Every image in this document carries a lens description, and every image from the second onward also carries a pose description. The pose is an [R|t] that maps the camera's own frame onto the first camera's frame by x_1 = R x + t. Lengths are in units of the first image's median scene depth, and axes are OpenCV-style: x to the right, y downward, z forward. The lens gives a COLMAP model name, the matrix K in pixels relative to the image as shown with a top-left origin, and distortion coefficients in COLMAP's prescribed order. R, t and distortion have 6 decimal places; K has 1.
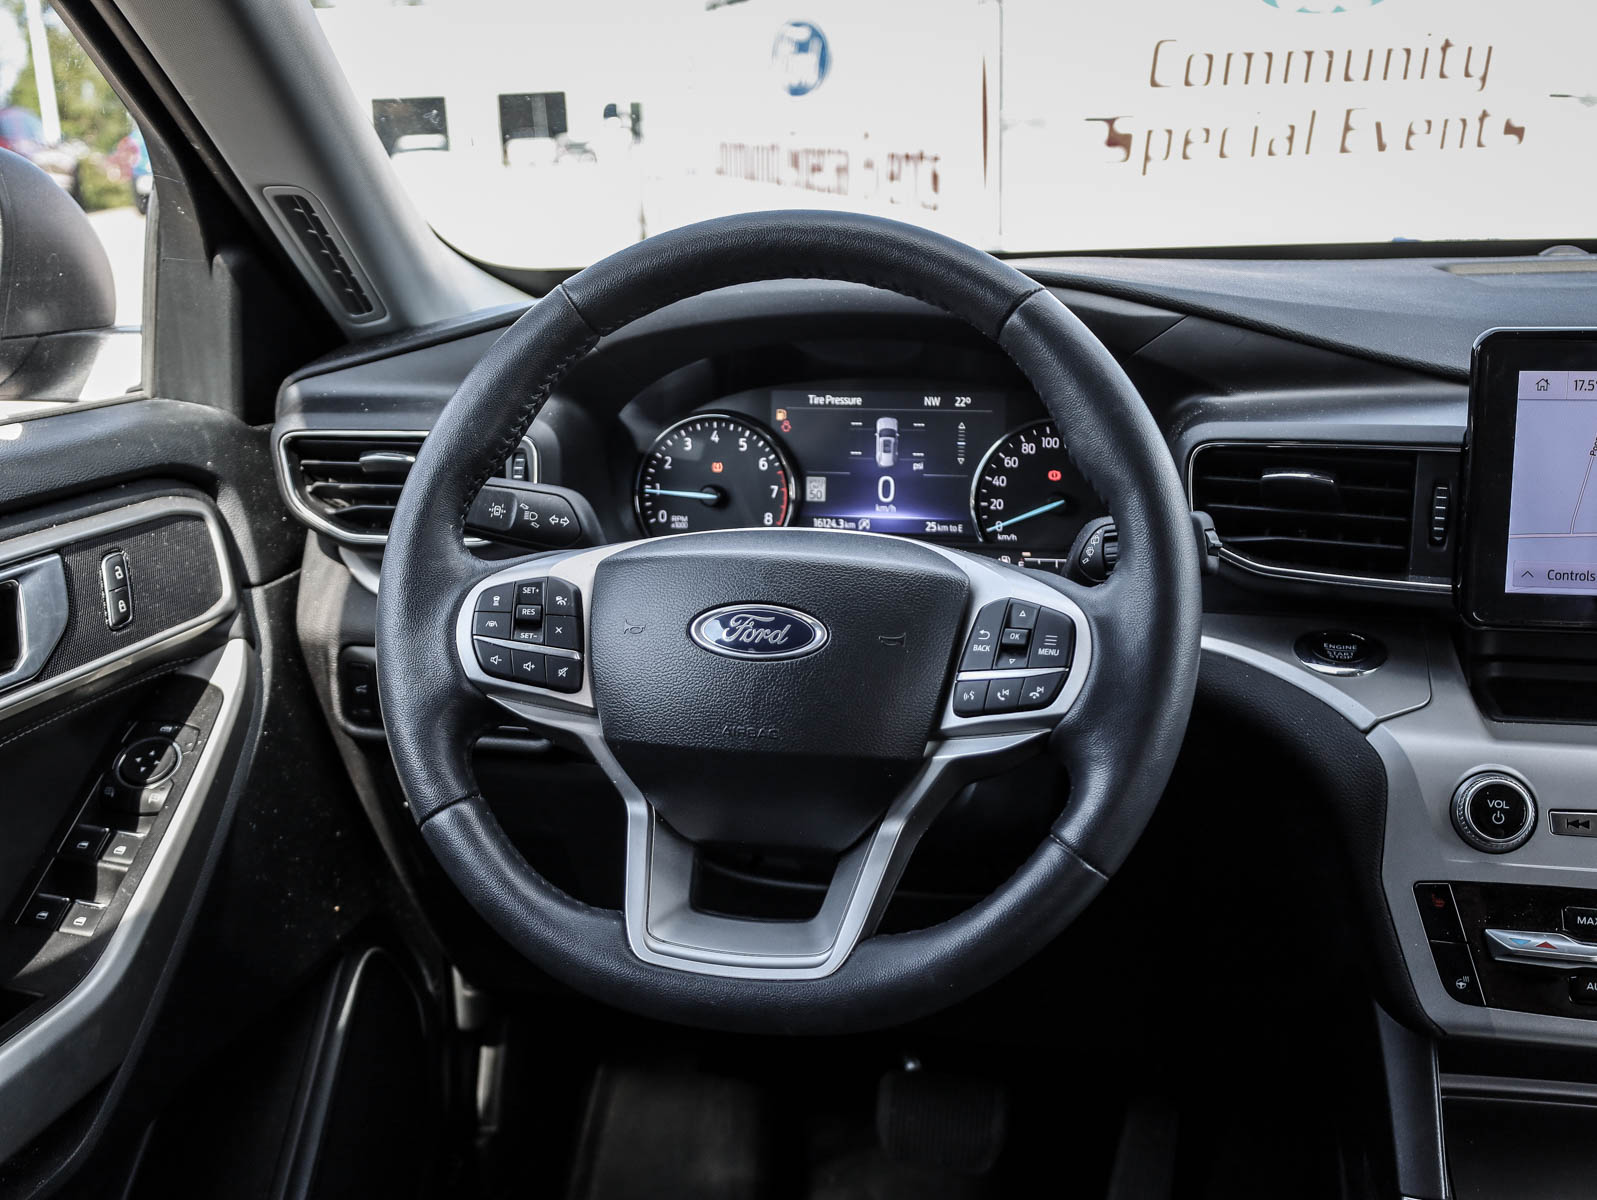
lens RADIAL K [[1753.3, 0, 798.5], [0, 1753.3, 600.0], [0, 0, 1]] dist [-0.019338, 0.003042]
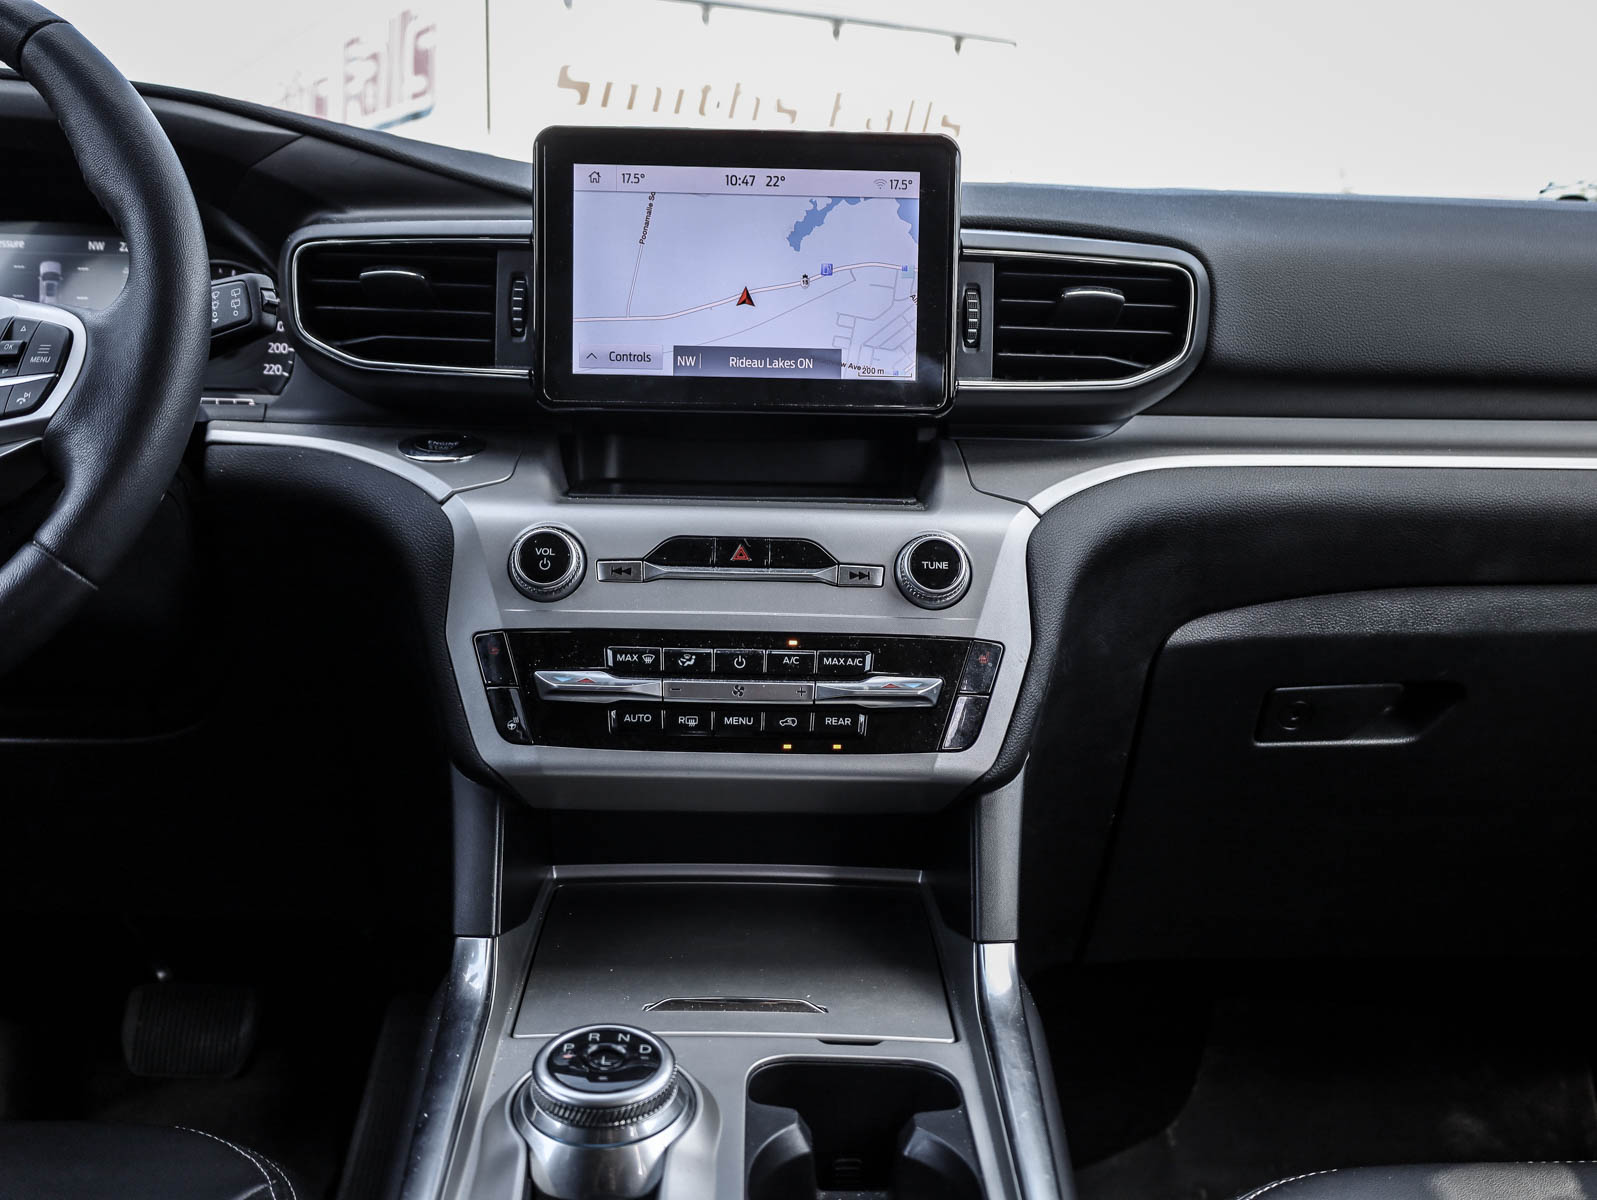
lens RADIAL K [[1558.6, 0, 798.5], [0, 1558.6, 600.0], [0, 0, 1]] dist [-0.017455, 0.001017]
pose [[0.963618, 0.002698, 0.267271, 0.247152], [0.021188, 0.996031, -0.086446, 0.191208], [-0.266444, 0.088964, 0.959736, 0.053088]]
